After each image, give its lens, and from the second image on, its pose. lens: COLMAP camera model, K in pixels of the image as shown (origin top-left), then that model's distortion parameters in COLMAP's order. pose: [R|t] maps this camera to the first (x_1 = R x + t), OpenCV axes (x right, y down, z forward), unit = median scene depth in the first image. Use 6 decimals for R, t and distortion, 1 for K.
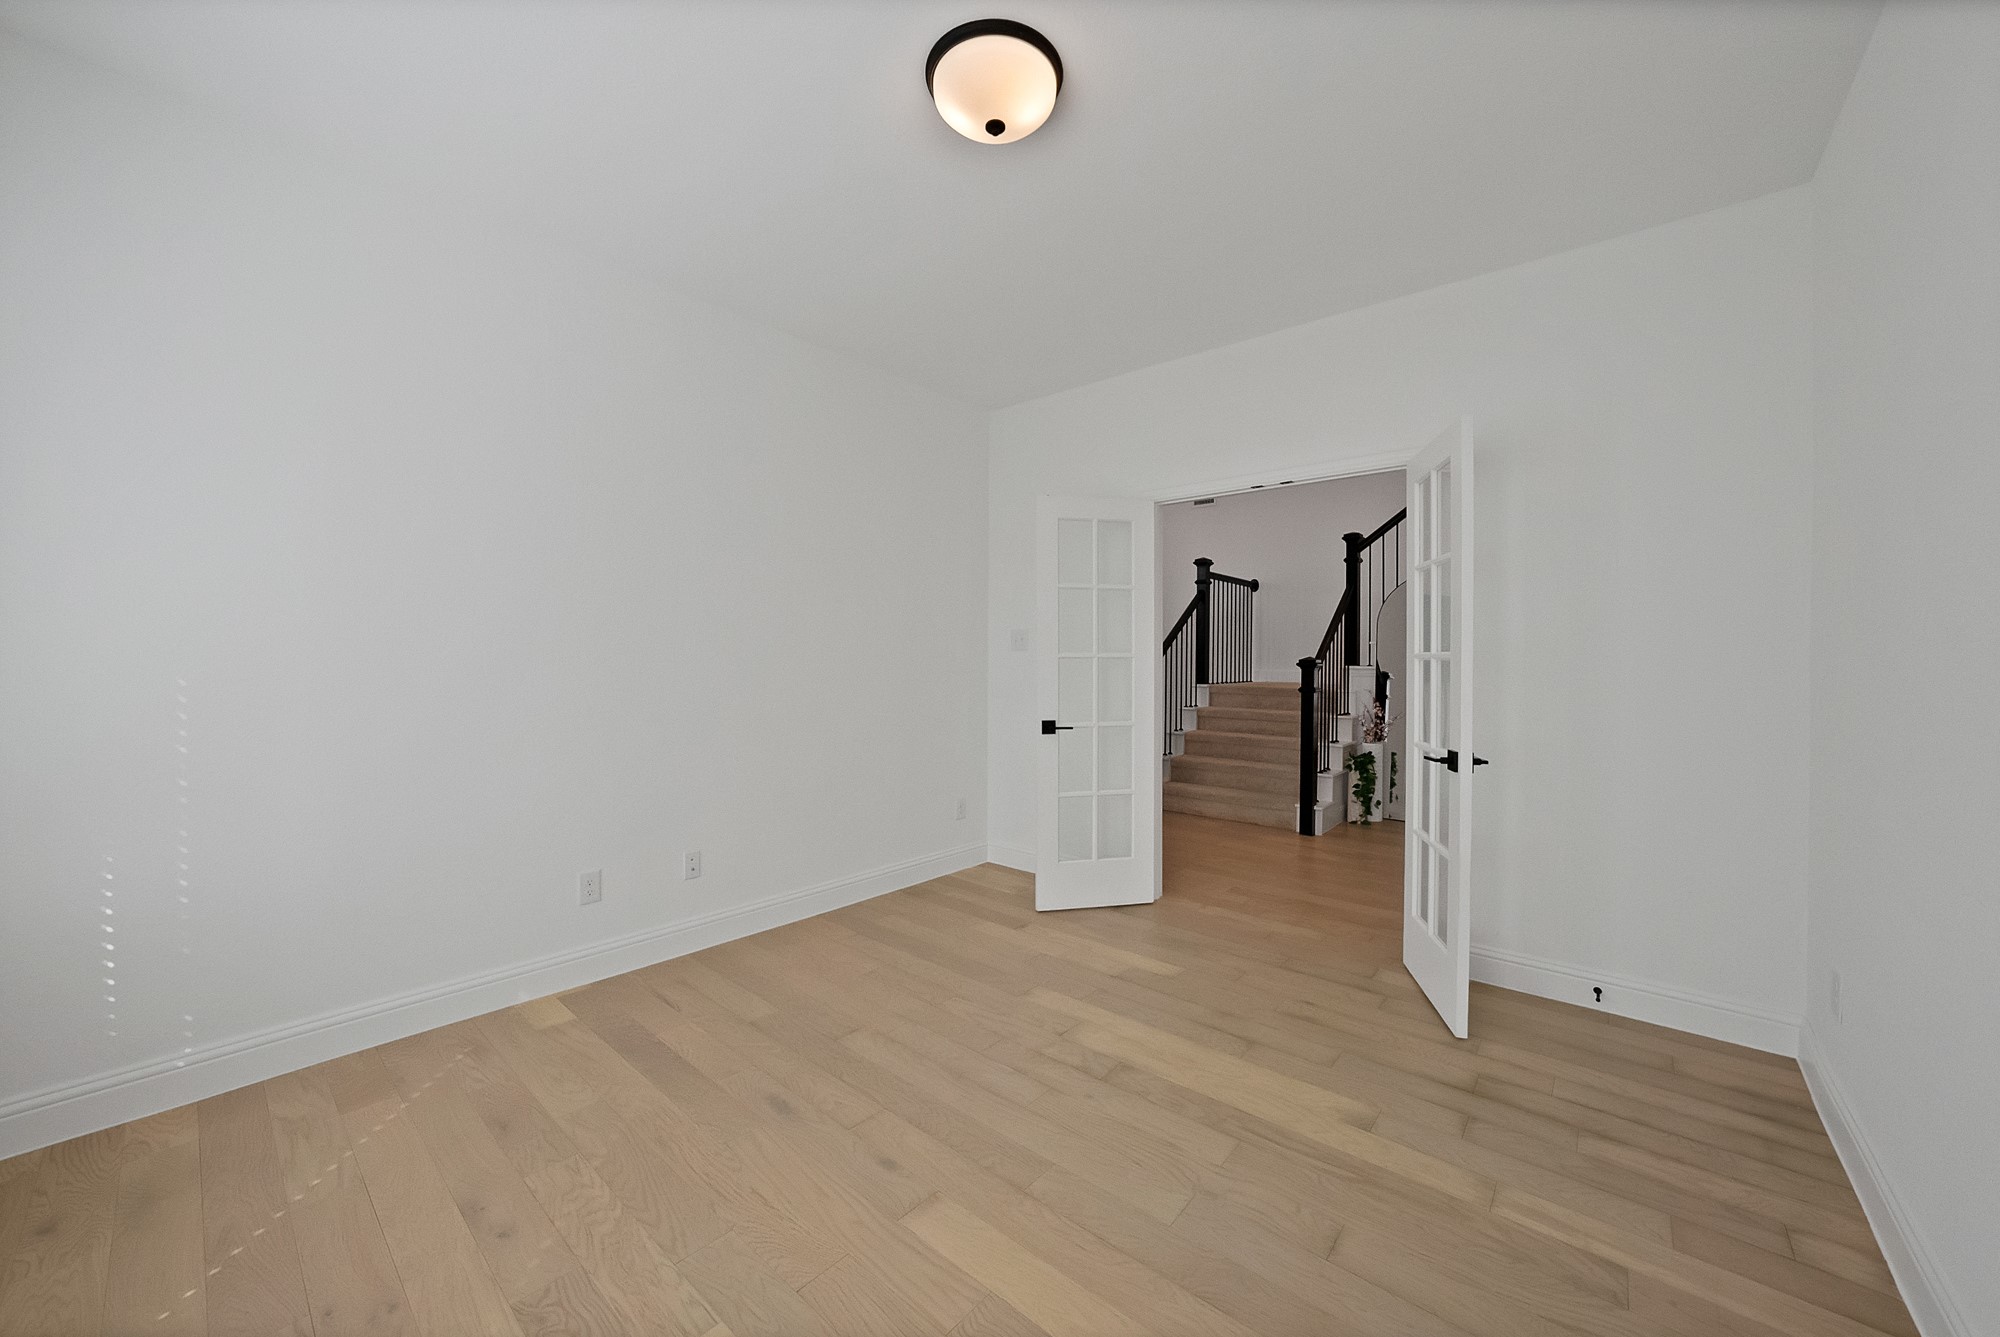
lens RADIAL K [[732.3, 0, 1002.6], [0, 732.3, 660.6], [0, 0, 1]] dist [-0.022086, 0.000312]
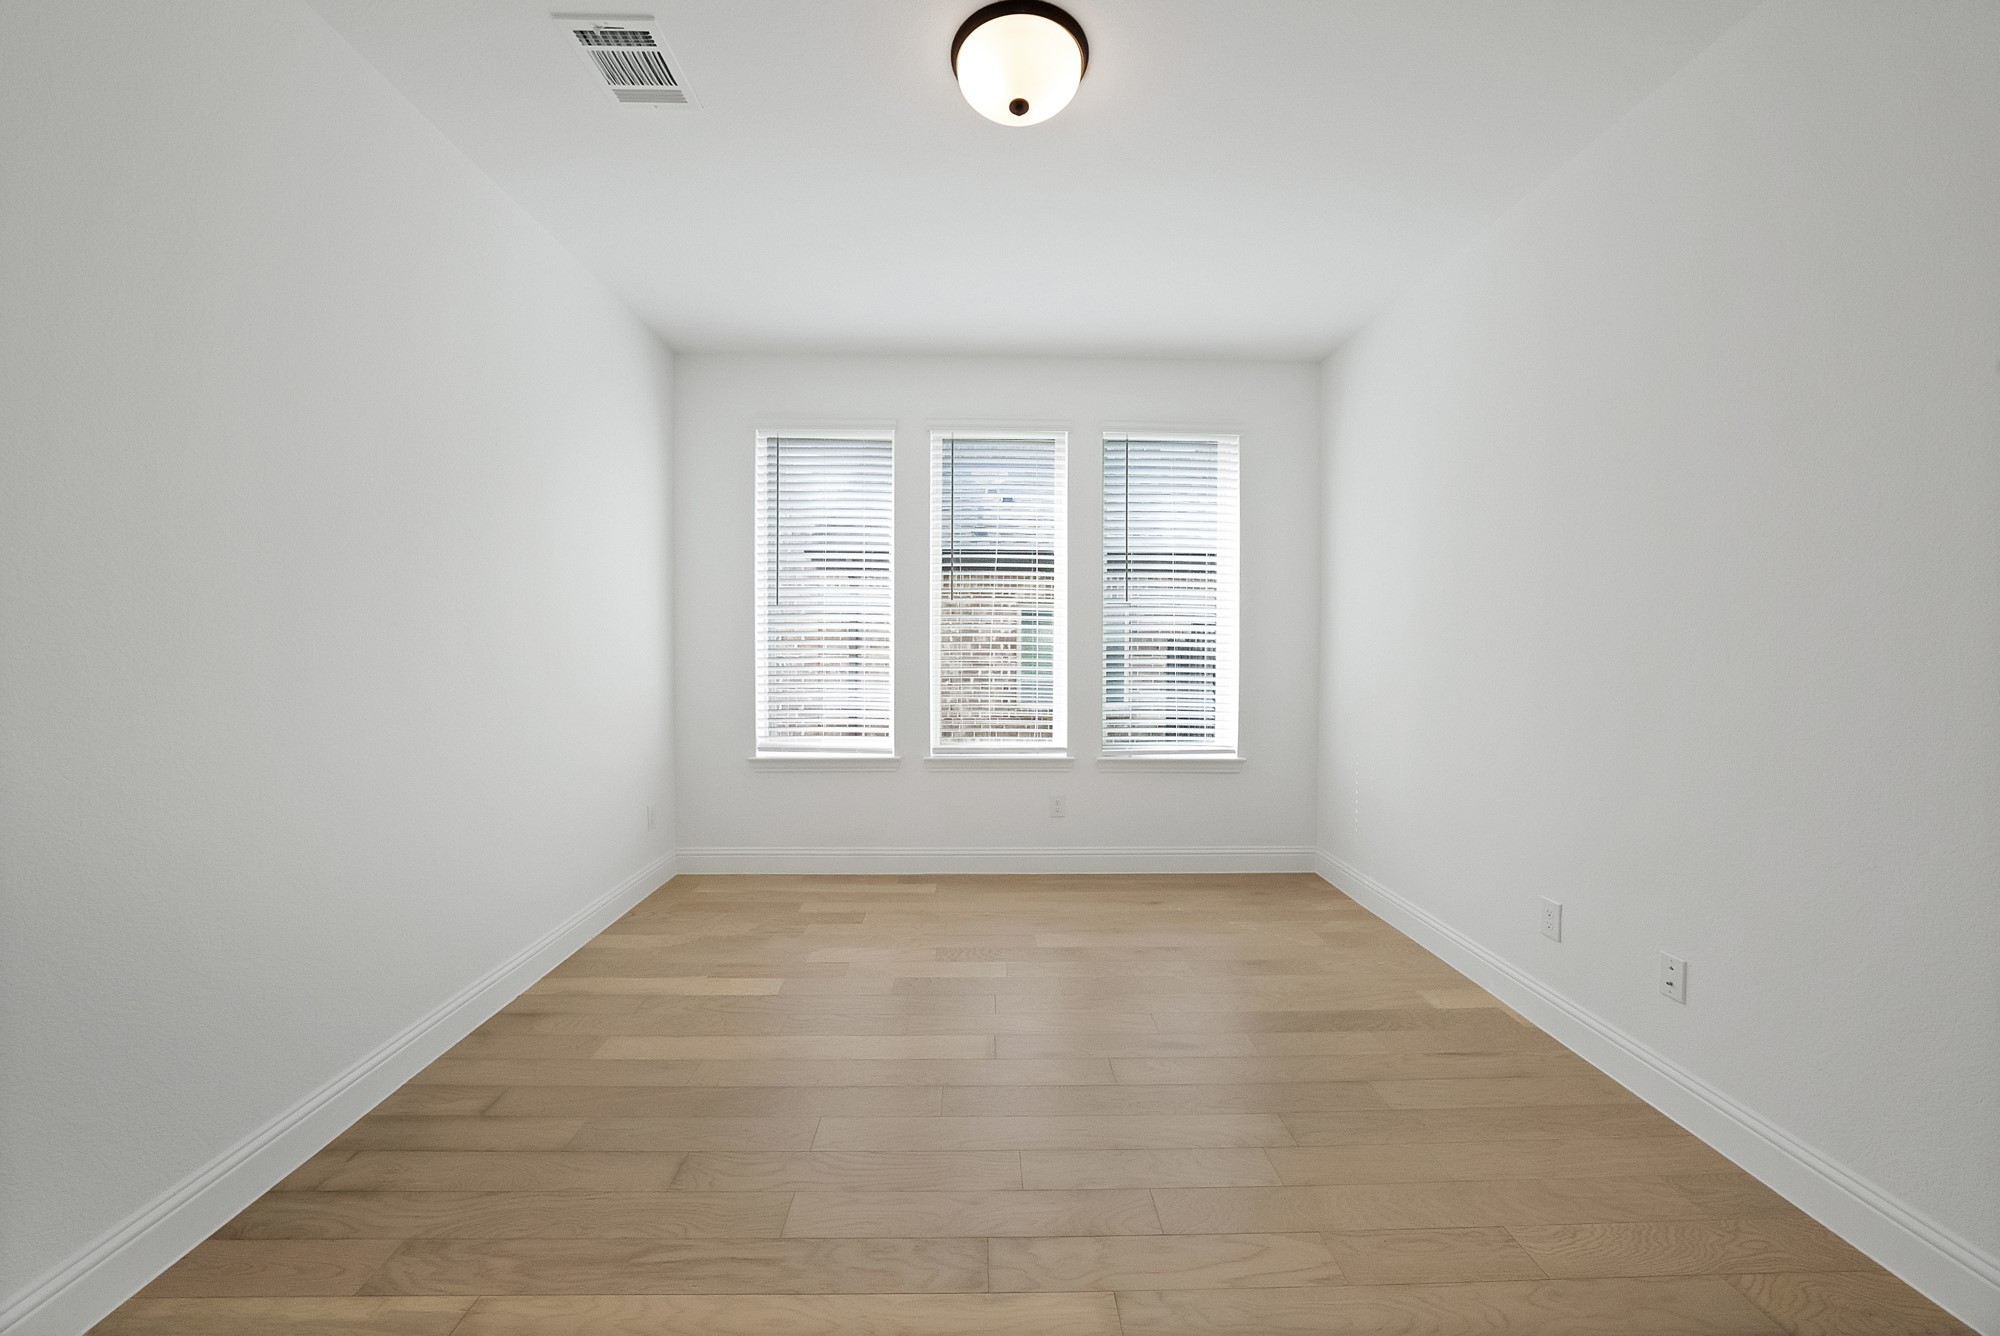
lens RADIAL K [[732.3, 0, 1003.2], [0, 732.3, 657.8], [0, 0, 1]] dist [-0.022086, 0.000312]
pose [[-0.745148, 0.004683, -0.666883, 0.669256], [-0.010222, 0.999778, 0.018442, 0.001885], [0.666821, 0.020559, -0.744934, 1.731714]]
